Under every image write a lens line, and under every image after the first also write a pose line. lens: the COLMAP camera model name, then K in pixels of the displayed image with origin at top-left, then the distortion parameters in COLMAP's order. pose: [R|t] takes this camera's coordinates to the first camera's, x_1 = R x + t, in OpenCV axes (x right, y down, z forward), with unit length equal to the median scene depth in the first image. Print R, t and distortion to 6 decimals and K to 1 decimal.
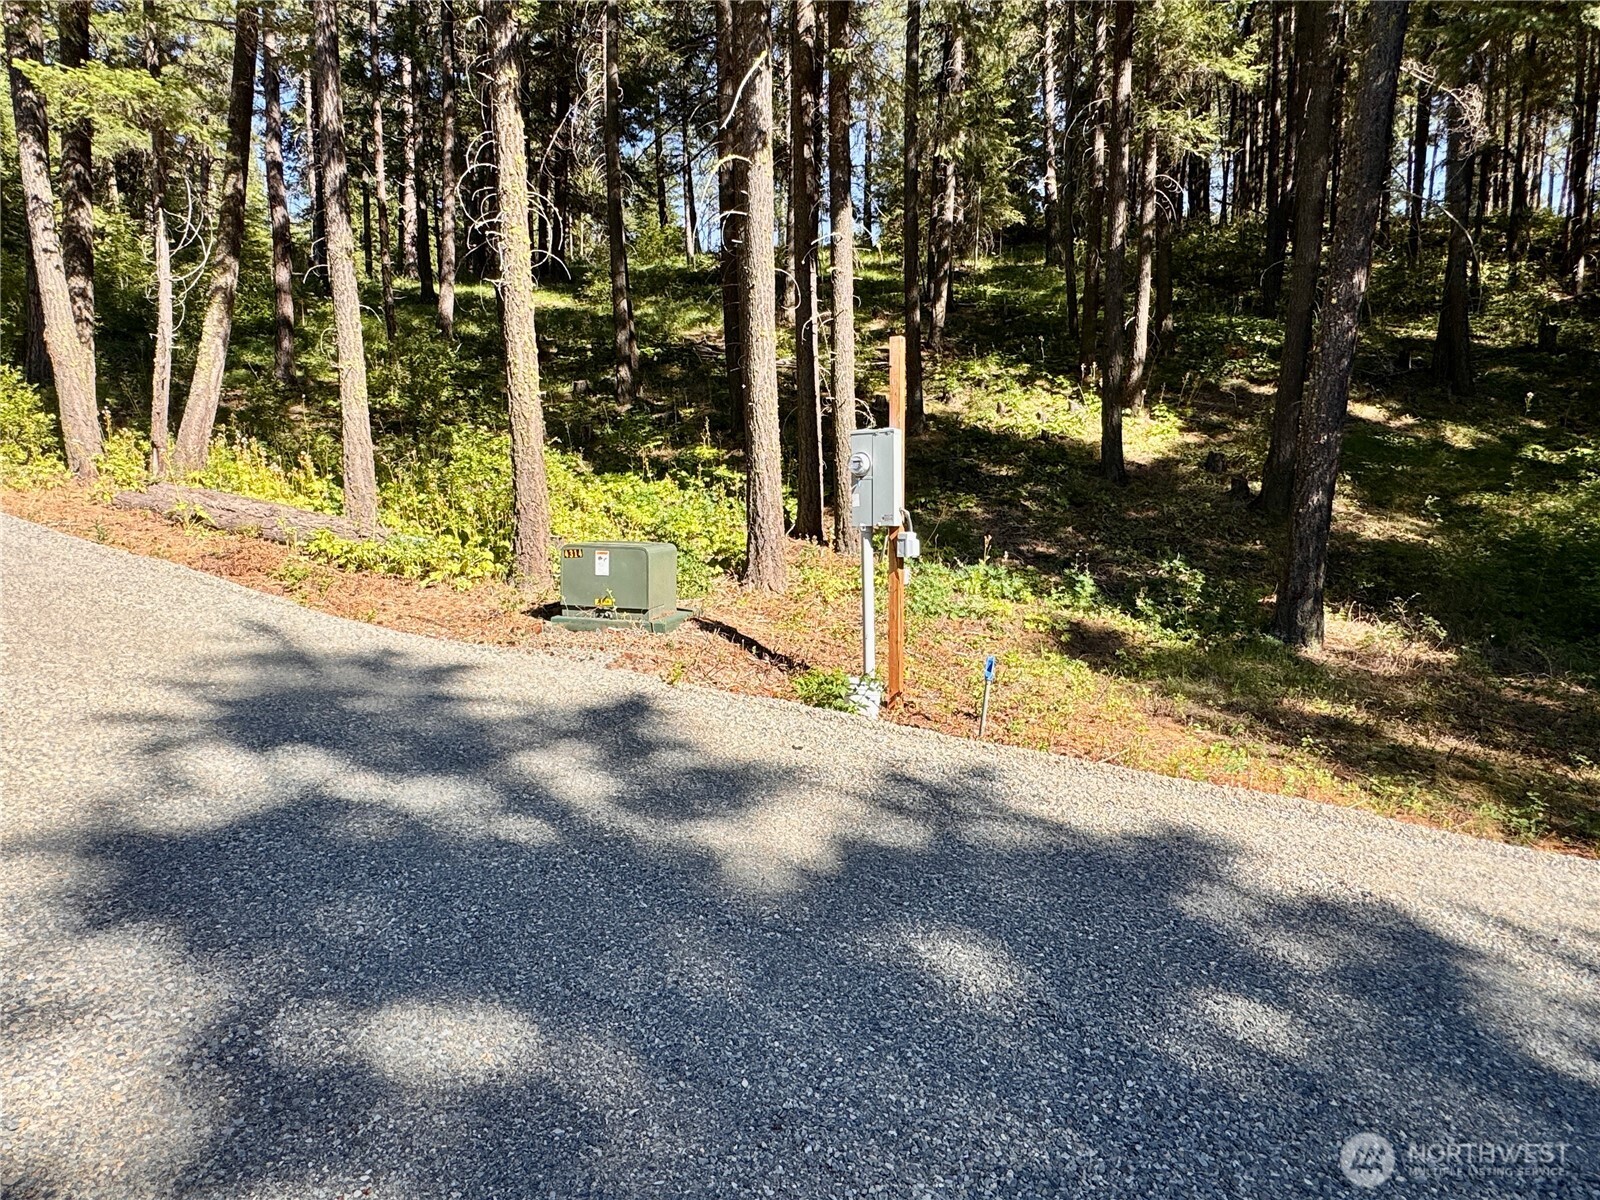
lens RADIAL K [[935.4, 0, 802.4], [0, 935.4, 602.9], [0, 0, 1]] dist [0.001989, -0.000673]
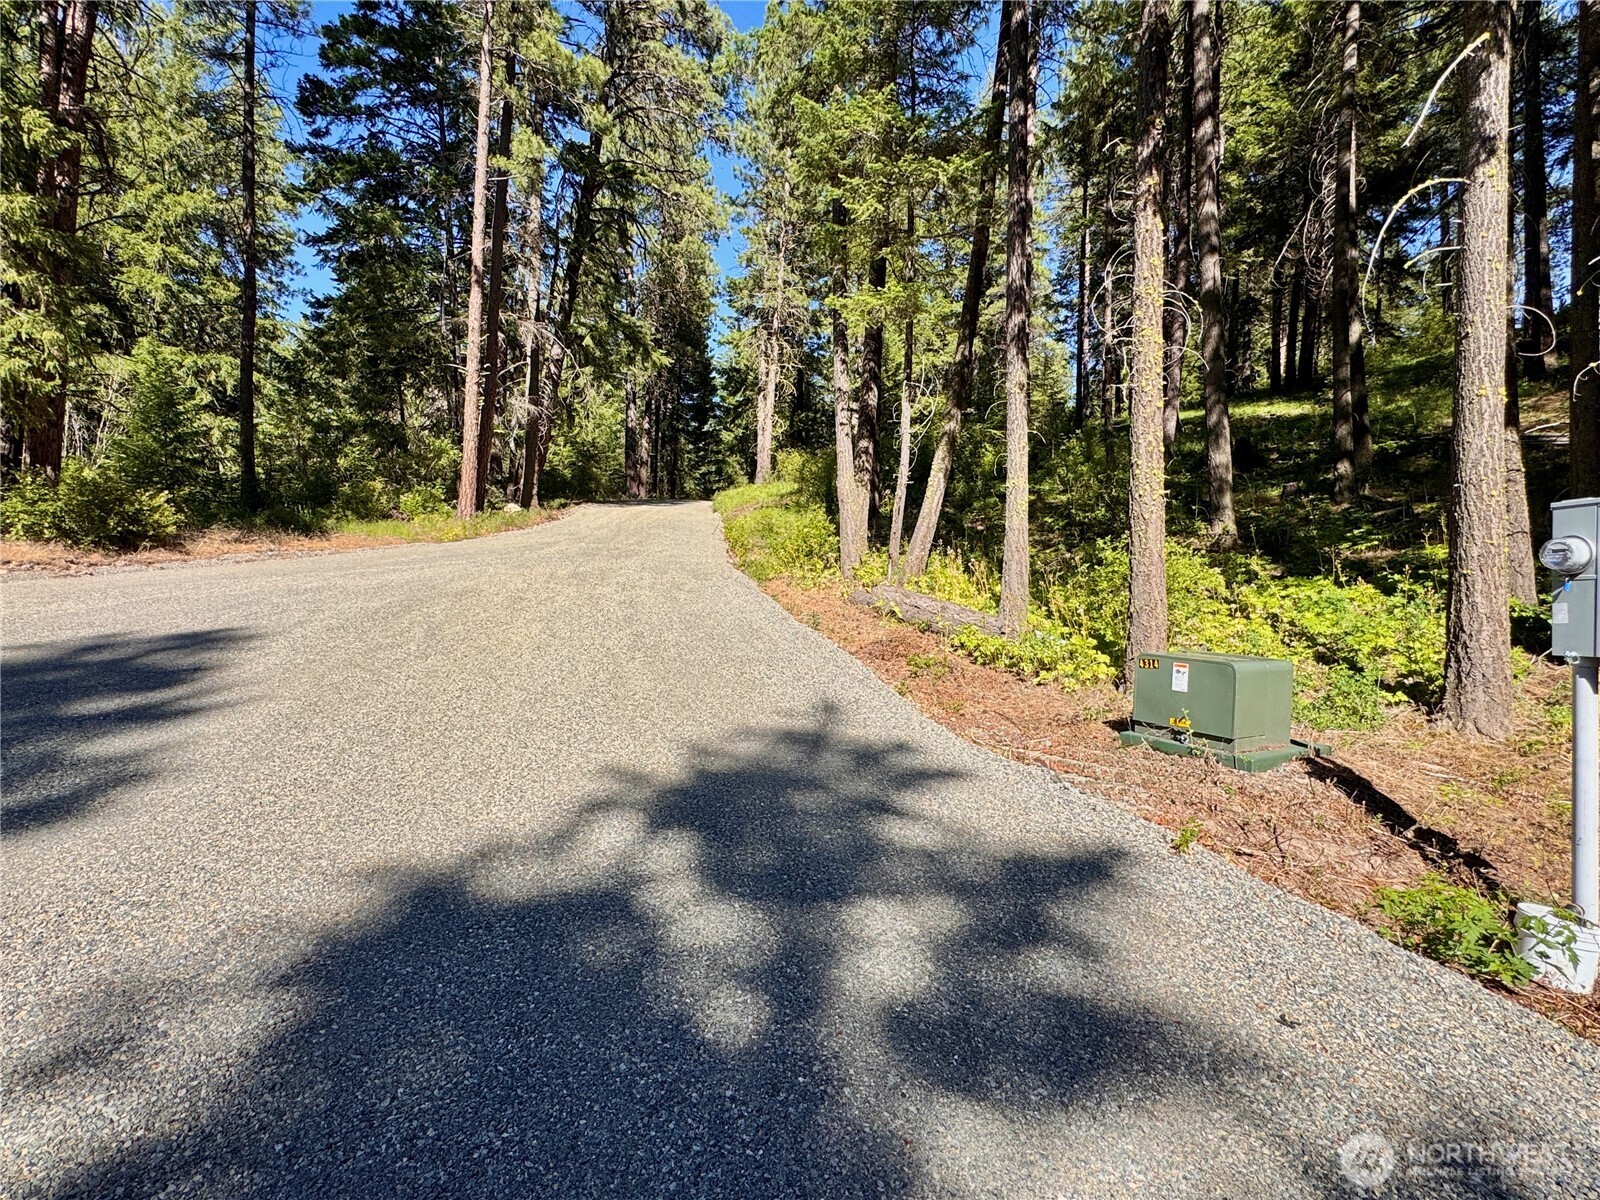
lens RADIAL K [[804.9, 0, 801.8], [0, 804.9, 601.7], [0, 0, 1]] dist [-0.000318, -0.000595]
pose [[0.670334, 0.018960, -0.741817, 0.074257], [-0.101867, 0.992561, -0.066682, -0.019451], [0.735035, 0.120266, 0.667278, 0.177566]]
